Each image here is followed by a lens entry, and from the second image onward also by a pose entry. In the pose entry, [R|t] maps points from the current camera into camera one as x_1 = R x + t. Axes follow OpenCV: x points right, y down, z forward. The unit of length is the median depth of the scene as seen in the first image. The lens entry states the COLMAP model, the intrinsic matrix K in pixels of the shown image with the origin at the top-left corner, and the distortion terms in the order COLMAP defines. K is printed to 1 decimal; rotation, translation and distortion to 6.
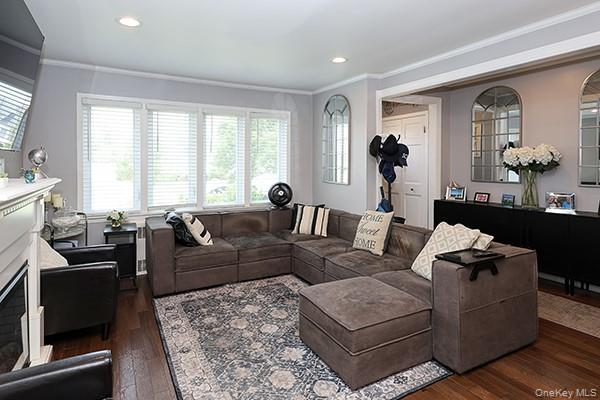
lens RADIAL K [[333.8, 0, 304.1], [0, 333.8, 165.9], [0, 0, 1]] dist [-0.000184, 0.000648]
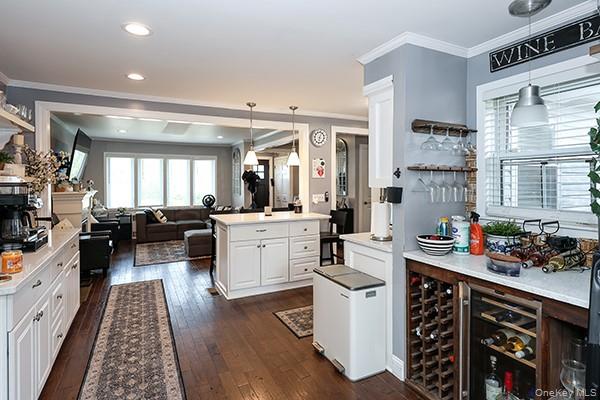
lens RADIAL K [[333.8, 0, 298.7], [0, 333.8, 182.1], [0, 0, 1]] dist [-0.000184, 0.000648]
pose [[0.999299, -0.003723, -0.037255, 0.597589], [0.003456, 0.999968, -0.007218, -0.004133], [0.037281, 0.007084, 0.999280, -1.011207]]
